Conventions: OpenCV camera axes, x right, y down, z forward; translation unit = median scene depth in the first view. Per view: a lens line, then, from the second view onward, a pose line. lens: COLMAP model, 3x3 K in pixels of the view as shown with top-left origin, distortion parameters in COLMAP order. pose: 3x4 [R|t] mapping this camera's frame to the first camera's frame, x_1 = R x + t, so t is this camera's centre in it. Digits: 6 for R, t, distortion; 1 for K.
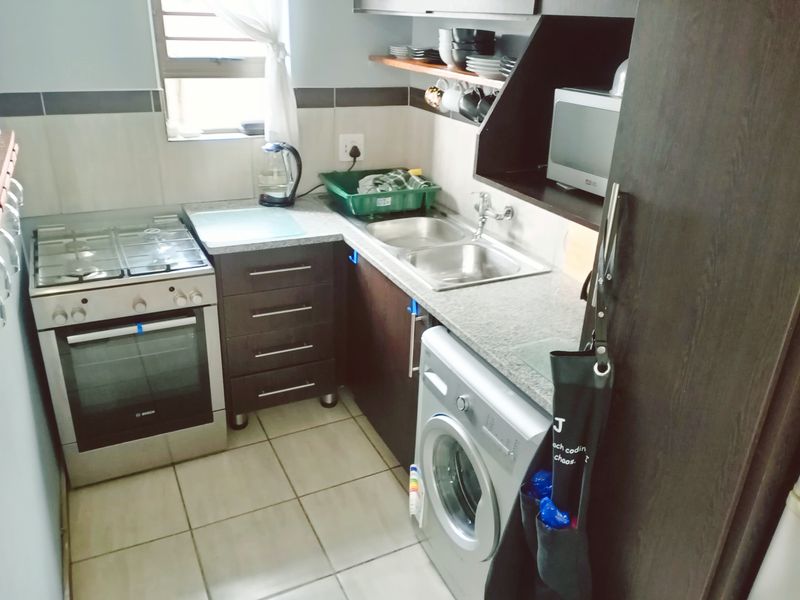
lens RADIAL K [[626.3, 0, 388.3], [0, 626.3, 295.2], [0, 0, 1]] dist [0.041992, -0.087028]
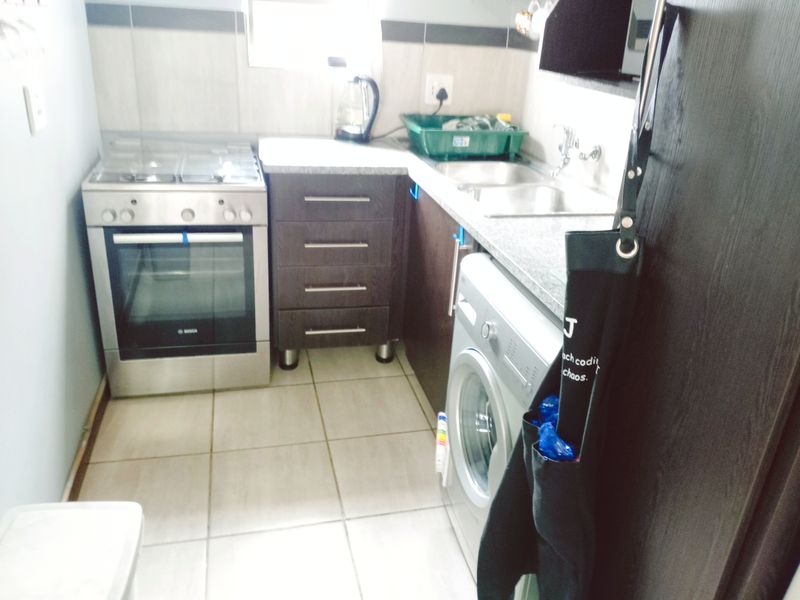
lens RADIAL K [[626.3, 0, 388.3], [0, 626.3, 295.2], [0, 0, 1]] dist [0.041992, -0.087028]
pose [[0.974602, 0.109558, -0.195313, 0.105767], [-0.112964, 0.993579, -0.006349, 0.104348], [0.193363, 0.028251, 0.980720, 0.098299]]
